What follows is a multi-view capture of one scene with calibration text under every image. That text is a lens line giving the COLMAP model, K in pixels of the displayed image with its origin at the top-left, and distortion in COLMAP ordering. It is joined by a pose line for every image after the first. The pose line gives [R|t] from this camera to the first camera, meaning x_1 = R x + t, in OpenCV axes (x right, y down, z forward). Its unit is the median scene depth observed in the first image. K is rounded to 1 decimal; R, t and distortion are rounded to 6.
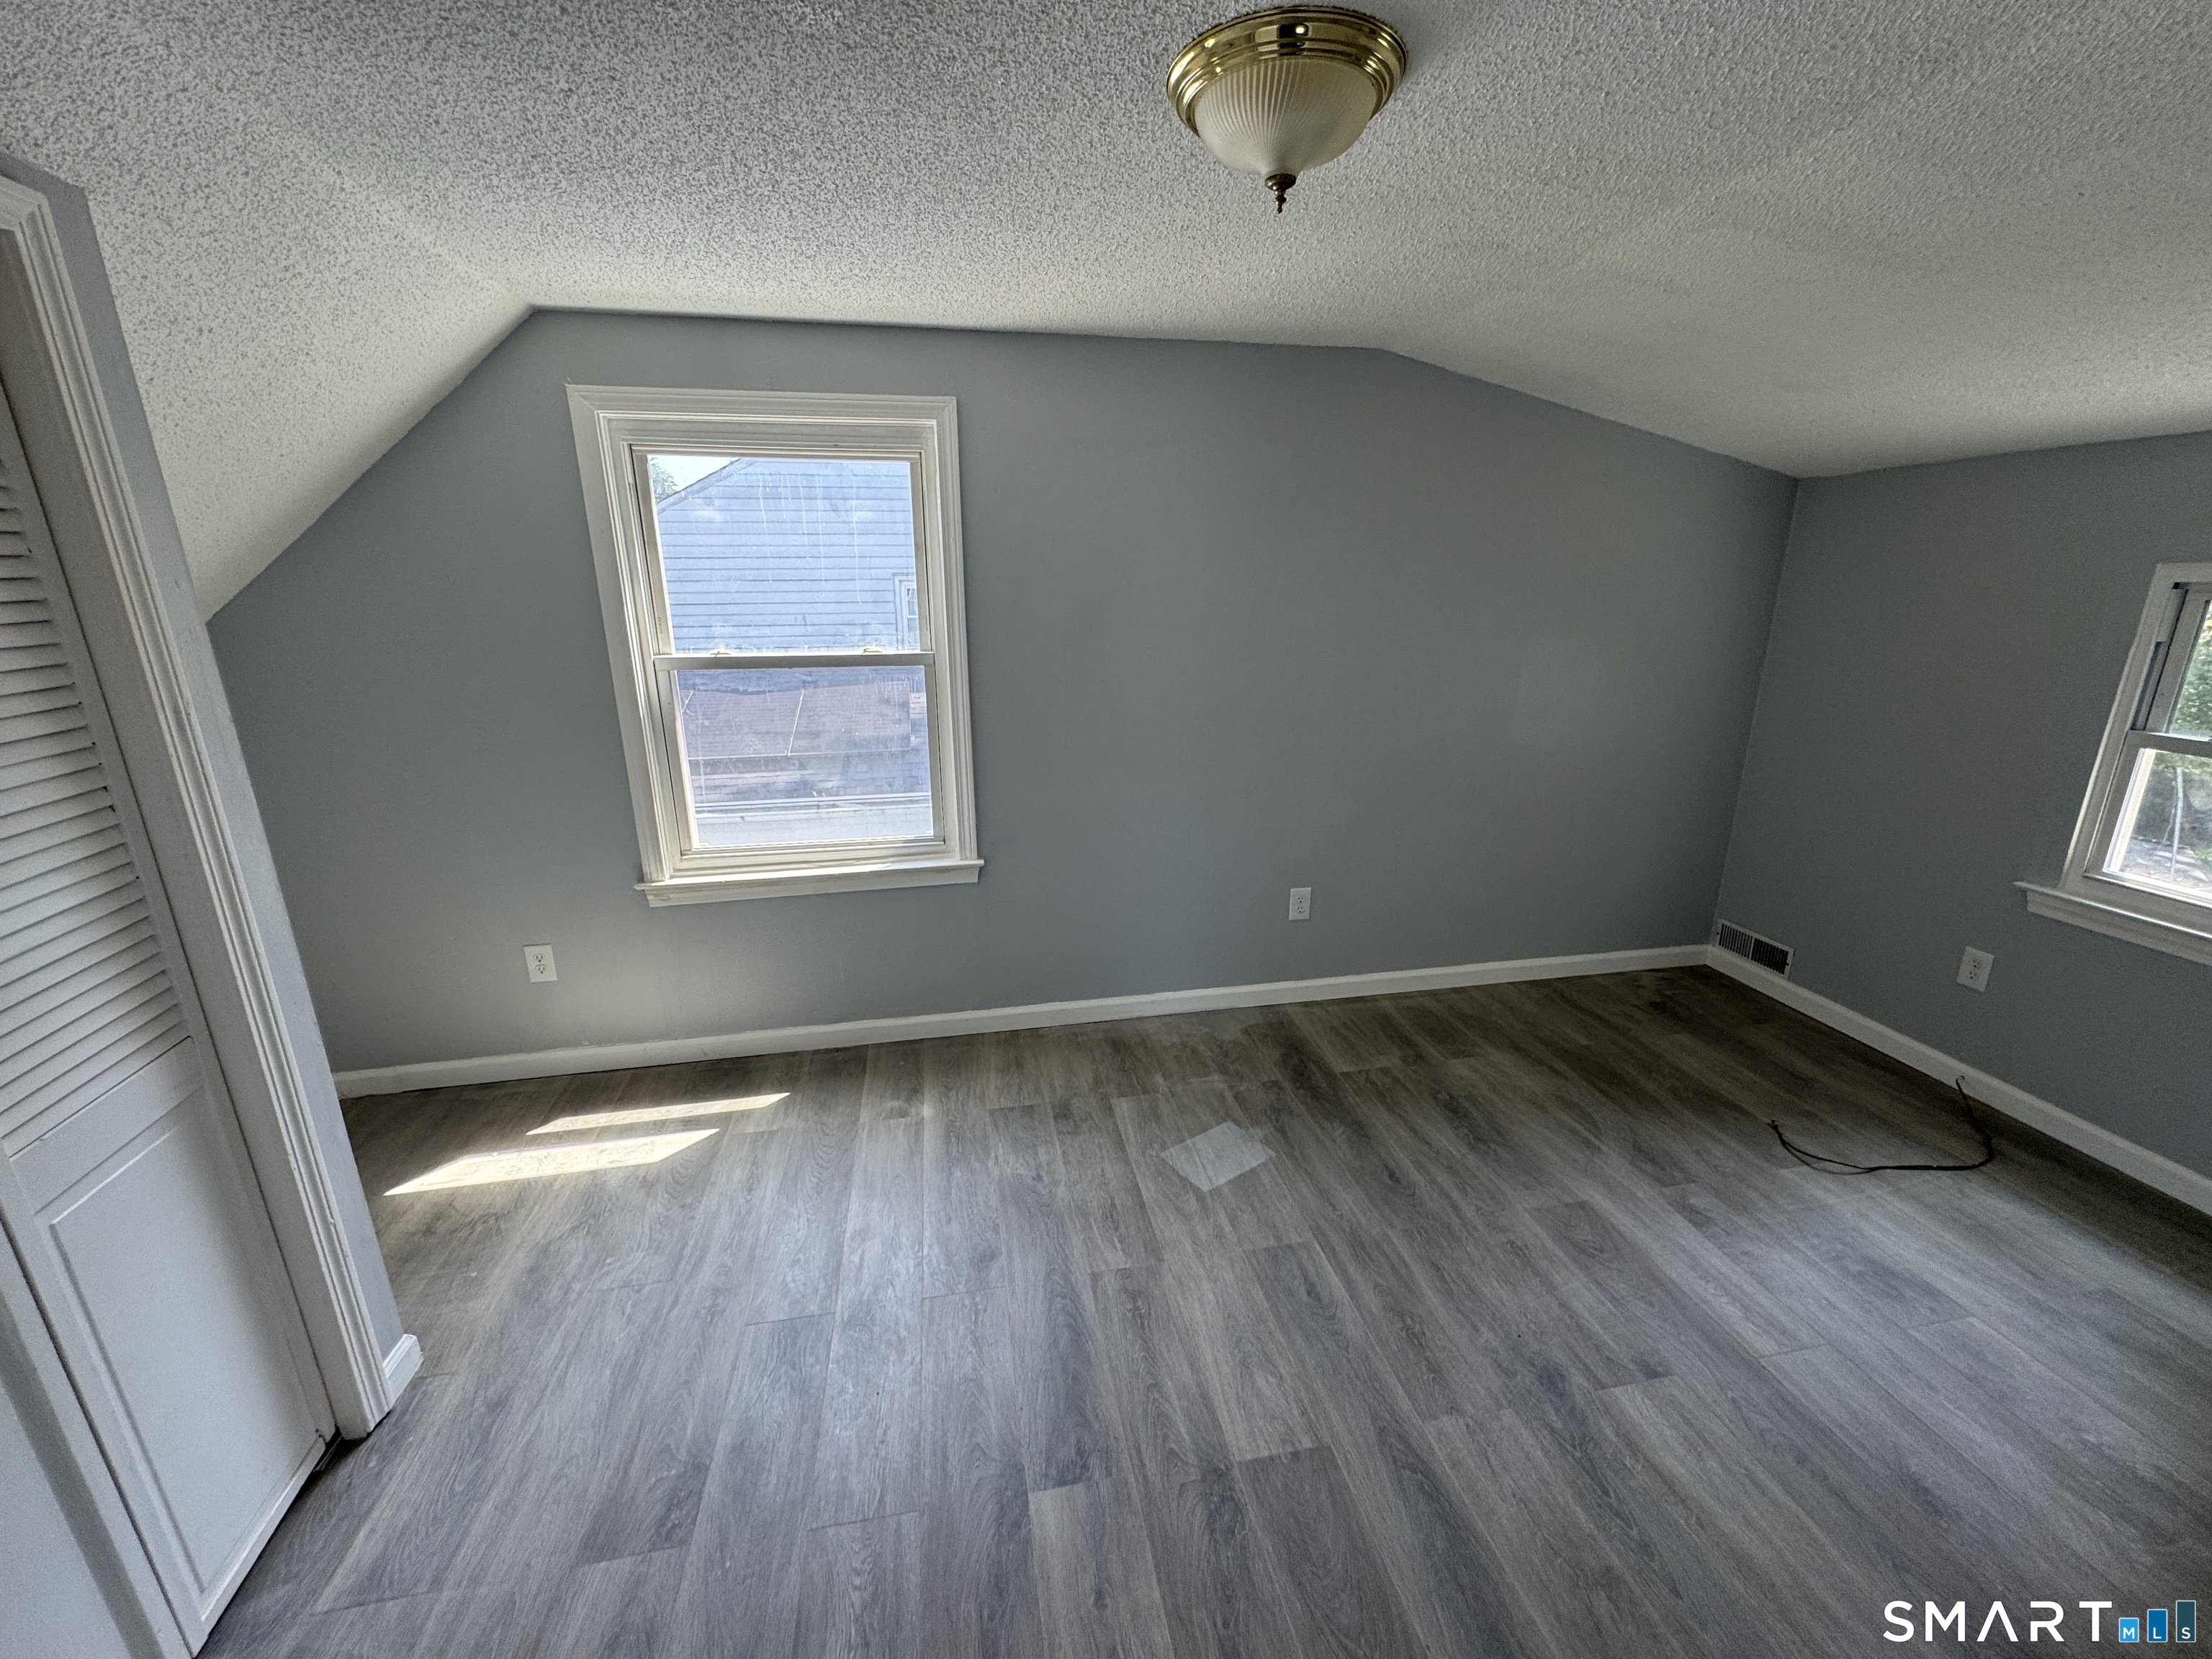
lens RADIAL K [[887.5, 0, 1103.1], [0, 887.5, 834.9], [0, 0, 1]] dist [0.002228, -0.000067]
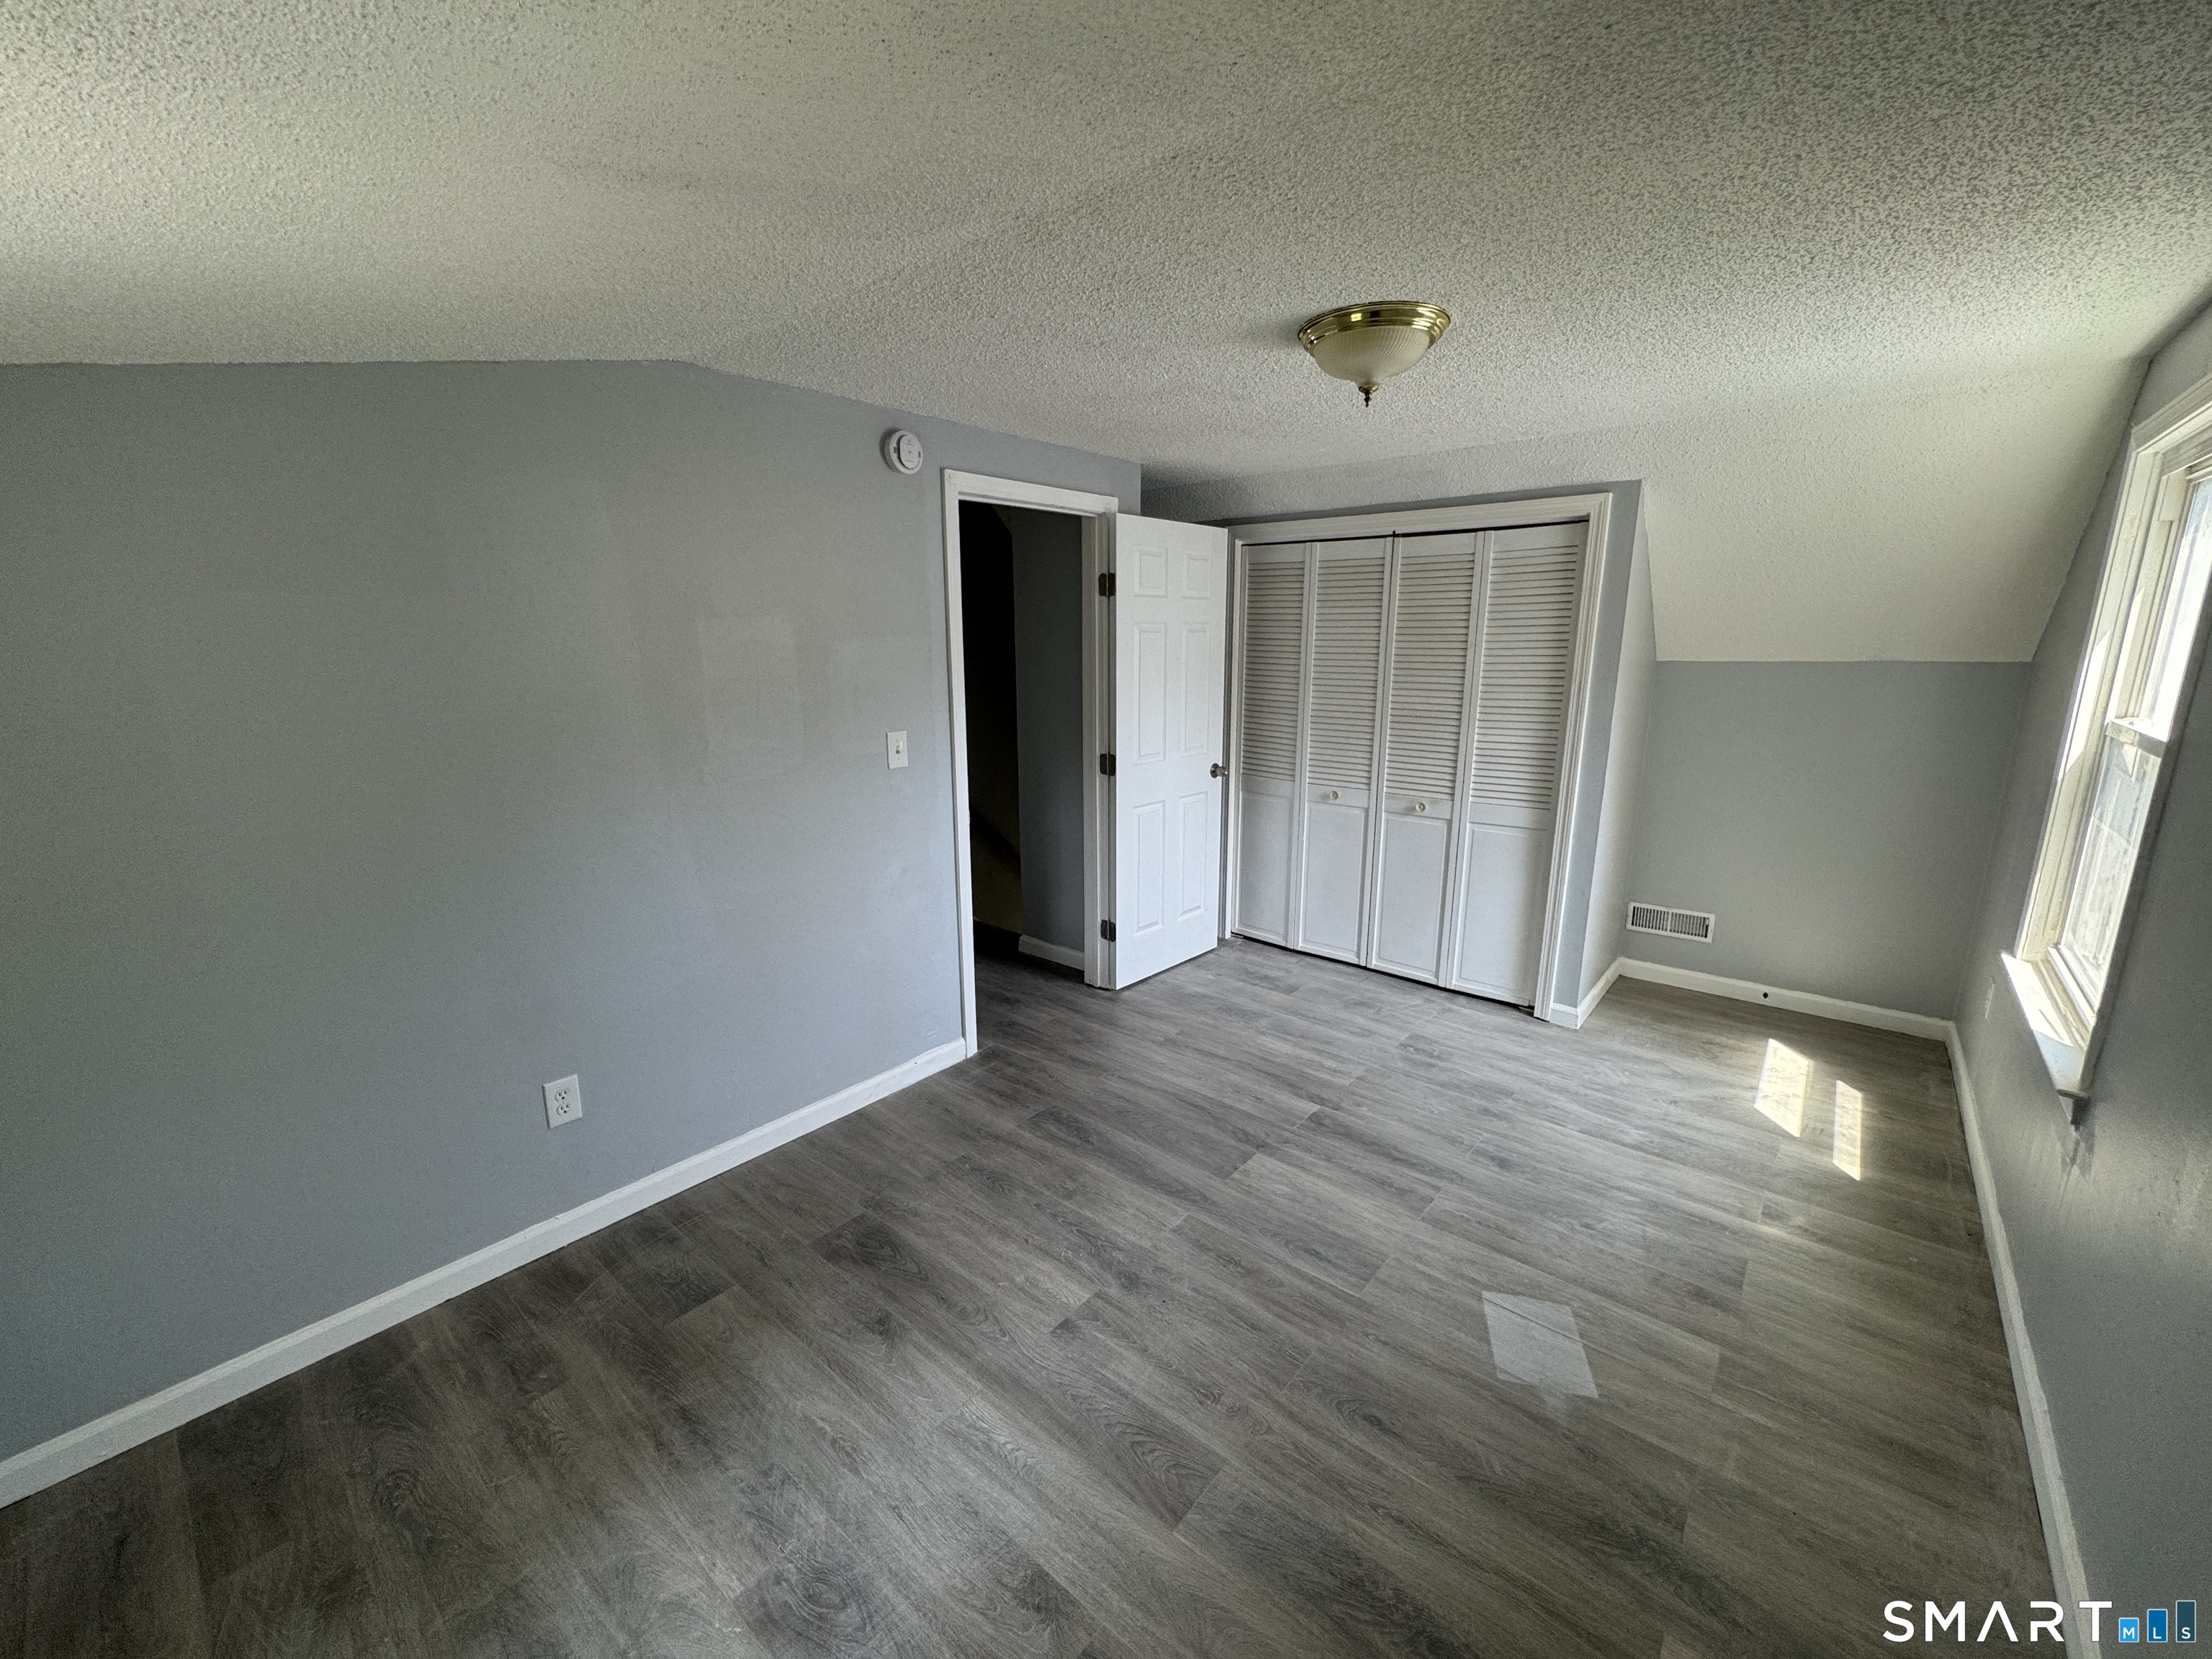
lens RADIAL K [[887.5, 0, 1104.7], [0, 887.5, 825.0], [0, 0, 1]] dist [0.002228, -0.000067]
pose [[-0.780567, 0.136672, -0.609948, 1.012299], [-0.169260, 0.893132, 0.416733, -0.383014], [0.601720, 0.428528, -0.674016, 1.303043]]
